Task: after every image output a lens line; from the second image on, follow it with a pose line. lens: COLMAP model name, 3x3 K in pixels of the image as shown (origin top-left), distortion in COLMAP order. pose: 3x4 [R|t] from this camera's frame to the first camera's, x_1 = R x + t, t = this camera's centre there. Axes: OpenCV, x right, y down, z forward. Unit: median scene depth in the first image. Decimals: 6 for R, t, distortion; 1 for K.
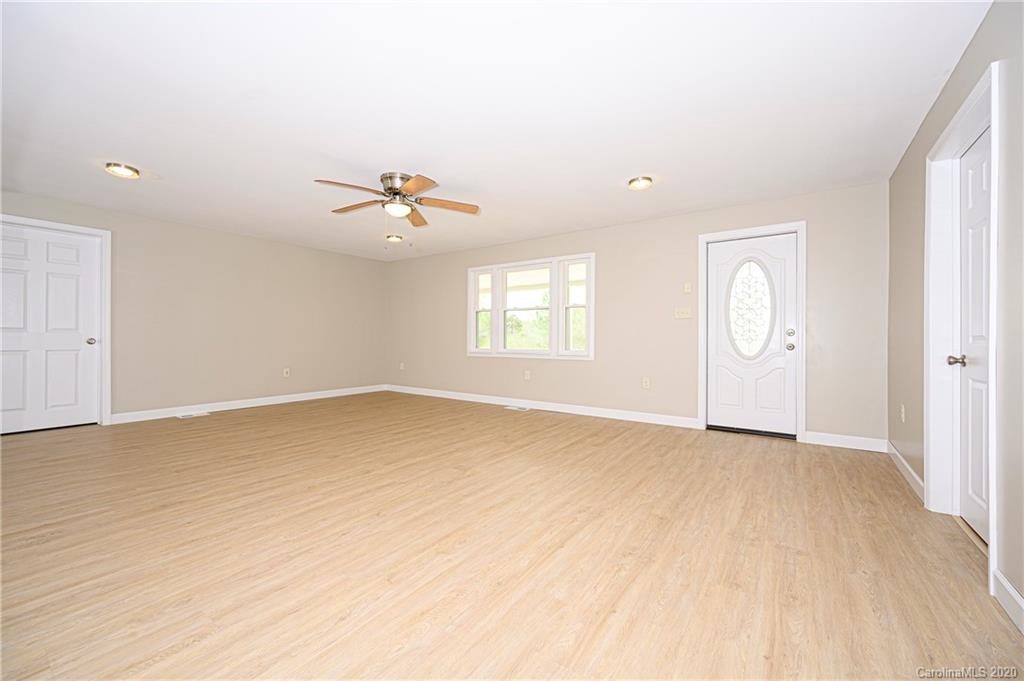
lens RADIAL K [[405.5, 0, 501.1], [0, 405.5, 339.0], [0, 0, 1]] dist [-0.000007, 0.000061]
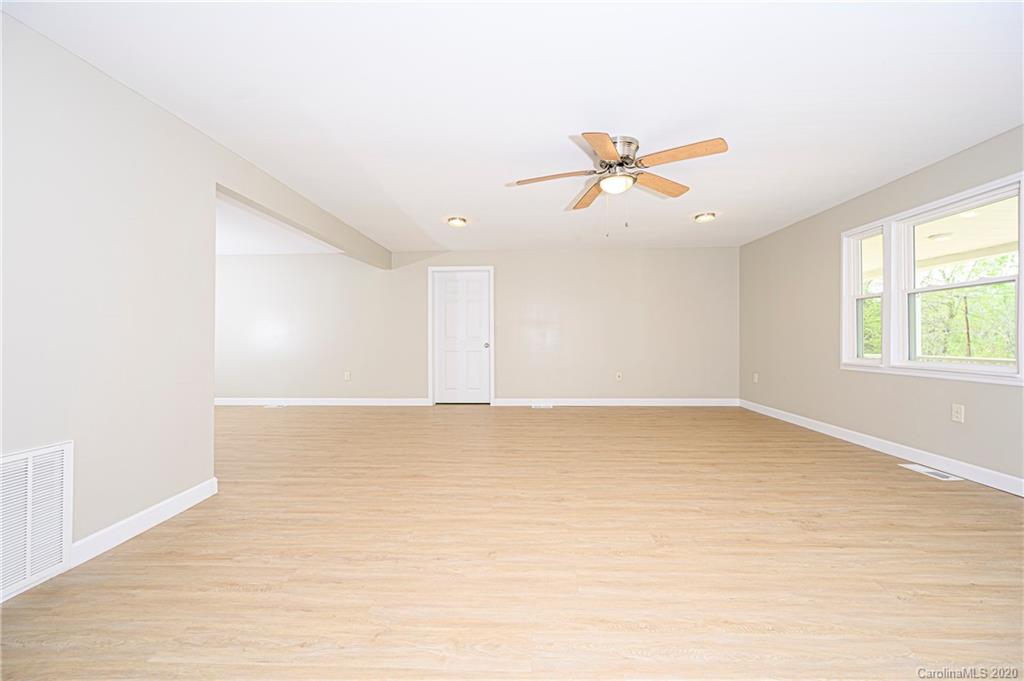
lens RADIAL K [[405.5, 0, 501.1], [0, 405.5, 339.0], [0, 0, 1]] dist [-0.000007, 0.000061]
pose [[0.556669, -0.008759, -0.830688, 0.313949], [0.004722, 0.999962, -0.007379, -0.009233], [0.830721, 0.000185, 0.556689, 0.404959]]
